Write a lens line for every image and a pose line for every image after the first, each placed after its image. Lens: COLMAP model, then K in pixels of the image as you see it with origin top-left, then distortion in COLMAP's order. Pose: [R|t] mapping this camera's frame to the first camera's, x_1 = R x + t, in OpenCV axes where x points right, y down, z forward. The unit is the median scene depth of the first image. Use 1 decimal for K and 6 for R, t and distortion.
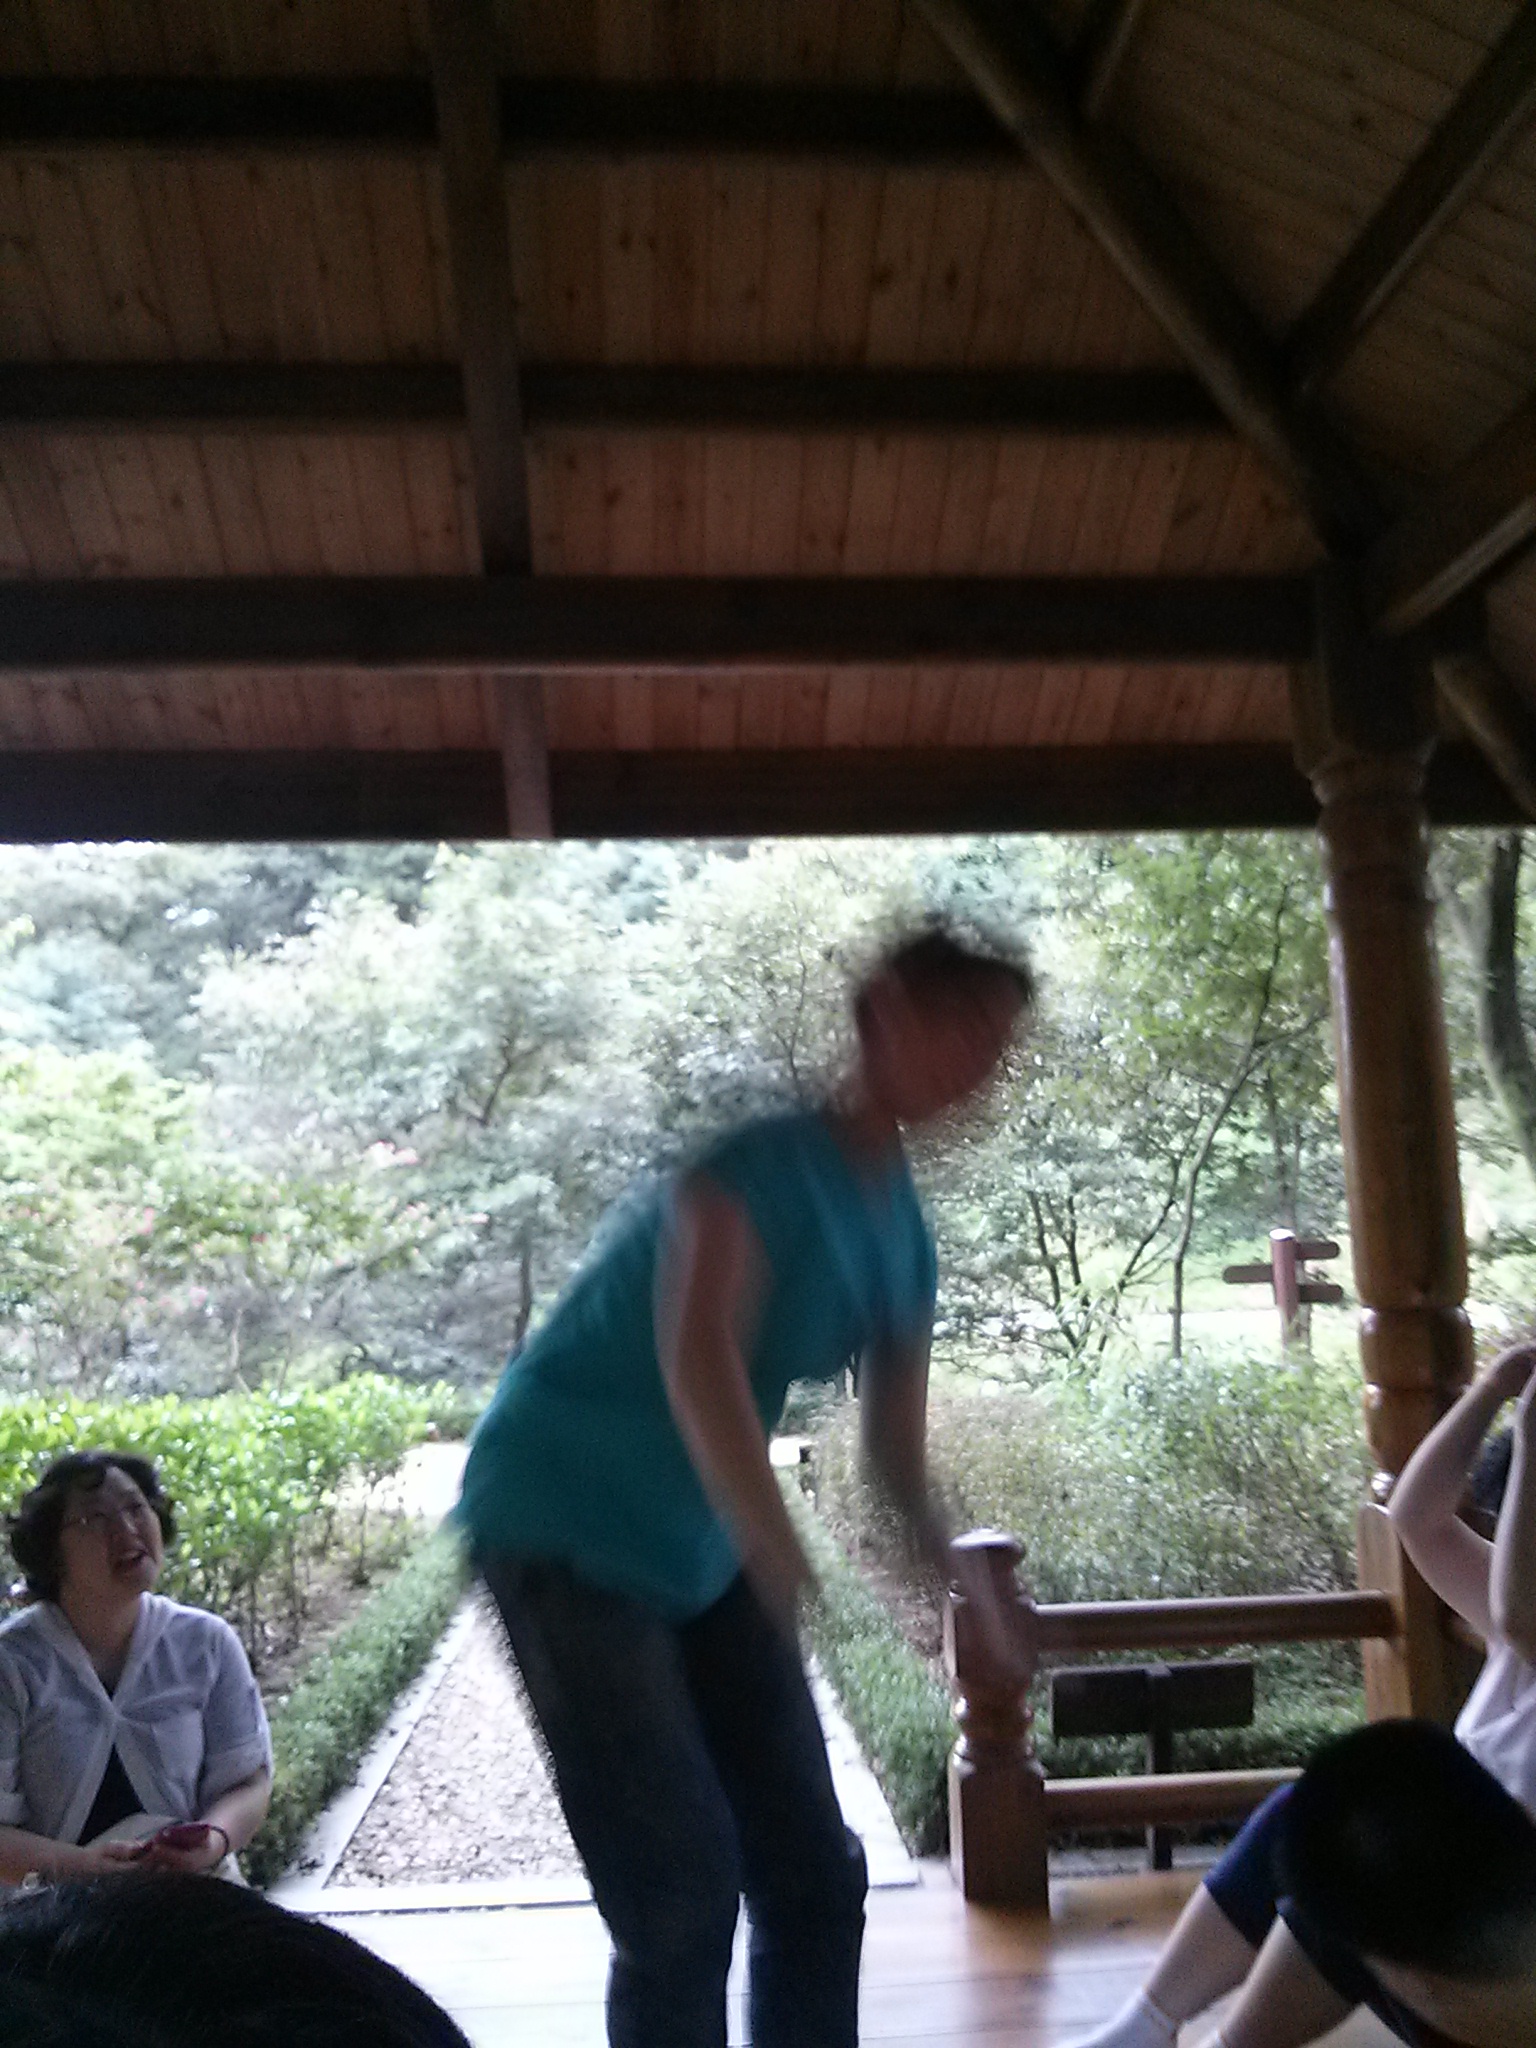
lens RADIAL K [[1832.4, 0, 768.0], [0, 1832.4, 1024.0], [0, 0, 1]] dist [0.053671, -0.195877]
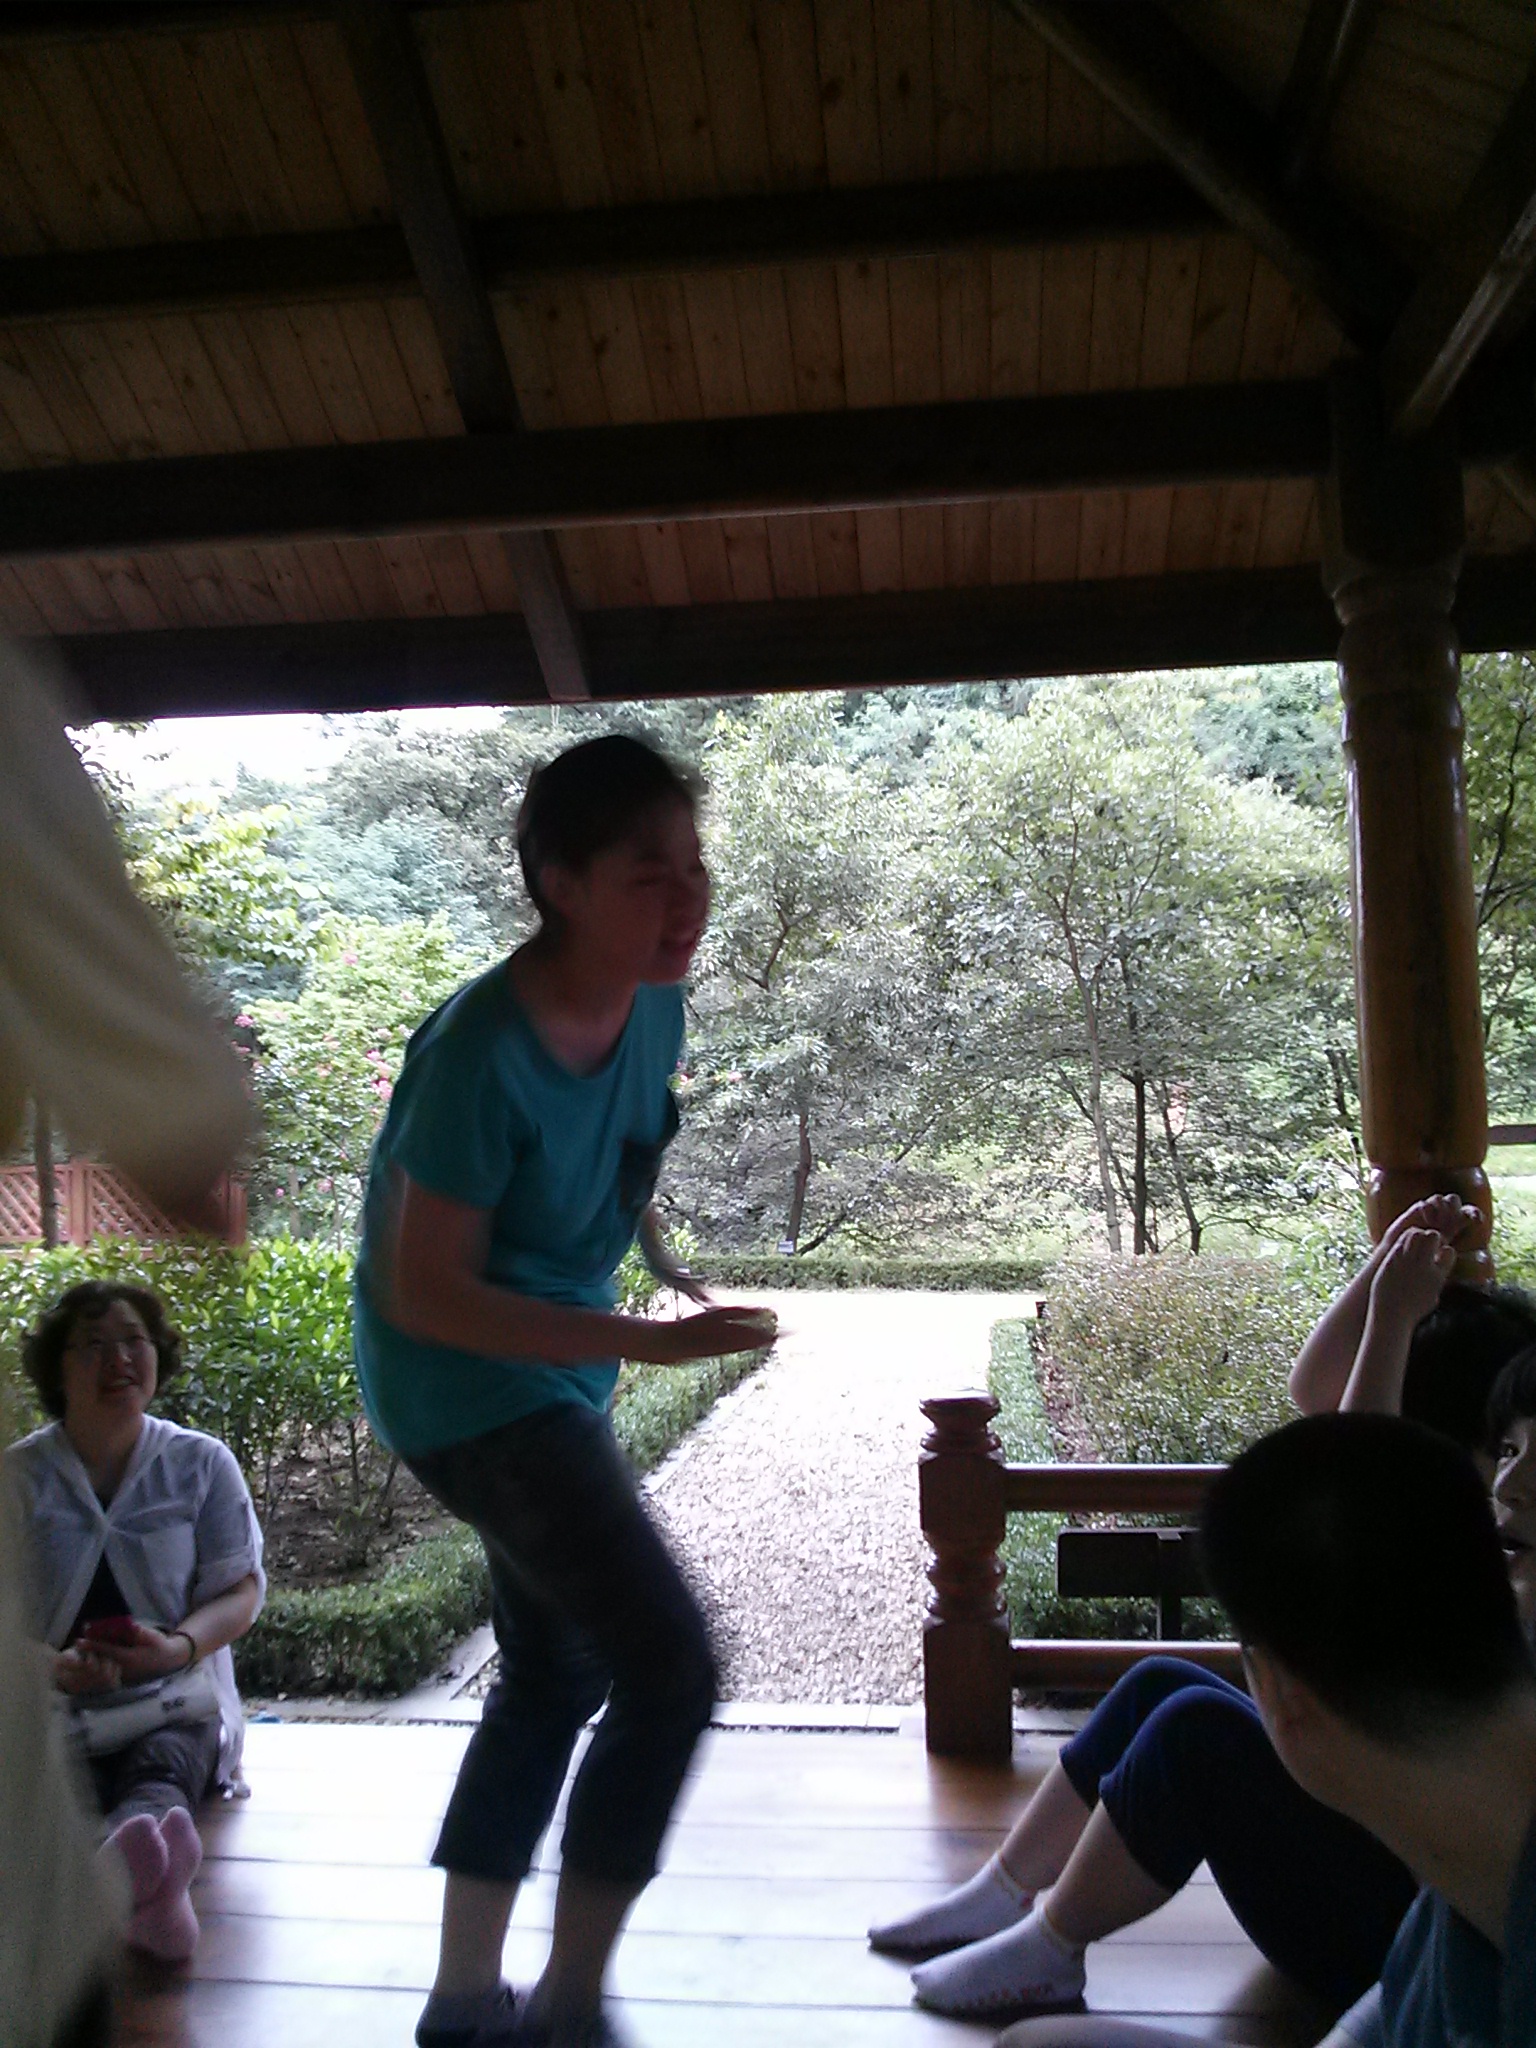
lens RADIAL K [[1799.2, 0, 770.6], [0, 1799.2, 1003.8], [0, 0, 1]] dist [0.069045, -0.178139]
pose [[0.981081, -0.005436, -0.193521, 0.049855], [0.017790, 0.997908, 0.062158, 0.002087], [0.192778, -0.064425, 0.979125, 0.010020]]
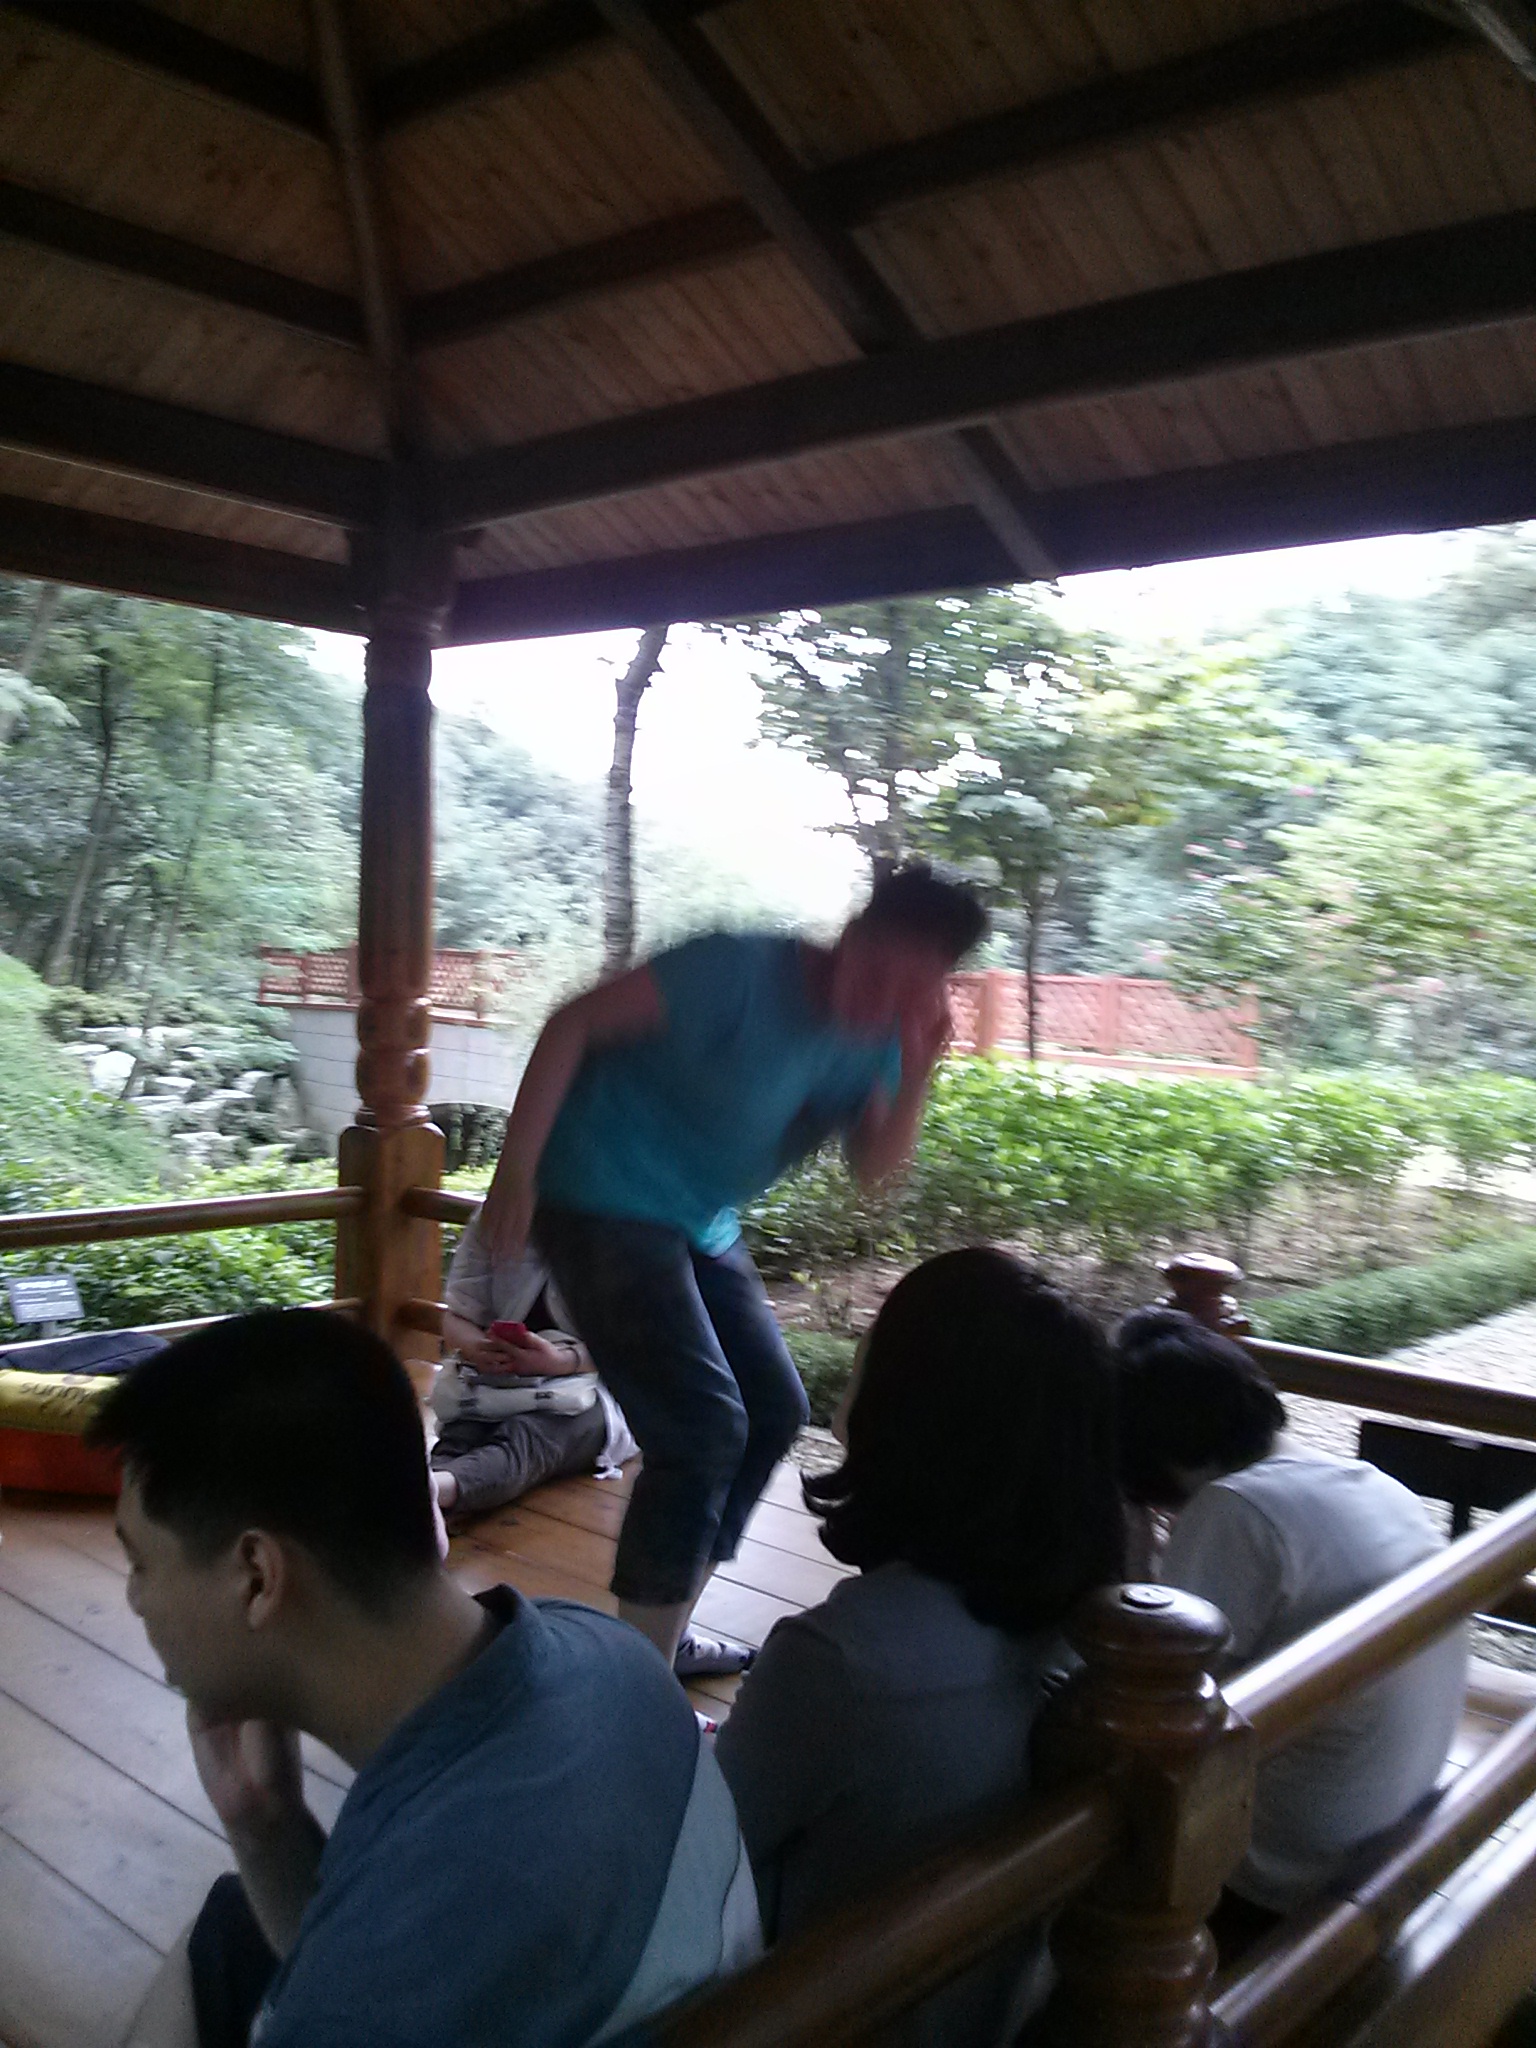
lens RADIAL K [[1866.3, 0, 867.6], [0, 1866.3, 1022.9], [0, 0, 1]] dist [0.000583, -0.103246]
pose [[0.706242, 0.084882, -0.702863, 0.171720], [0.036164, 0.987165, 0.155555, -0.004988], [0.707046, -0.135278, 0.694108, 0.039222]]
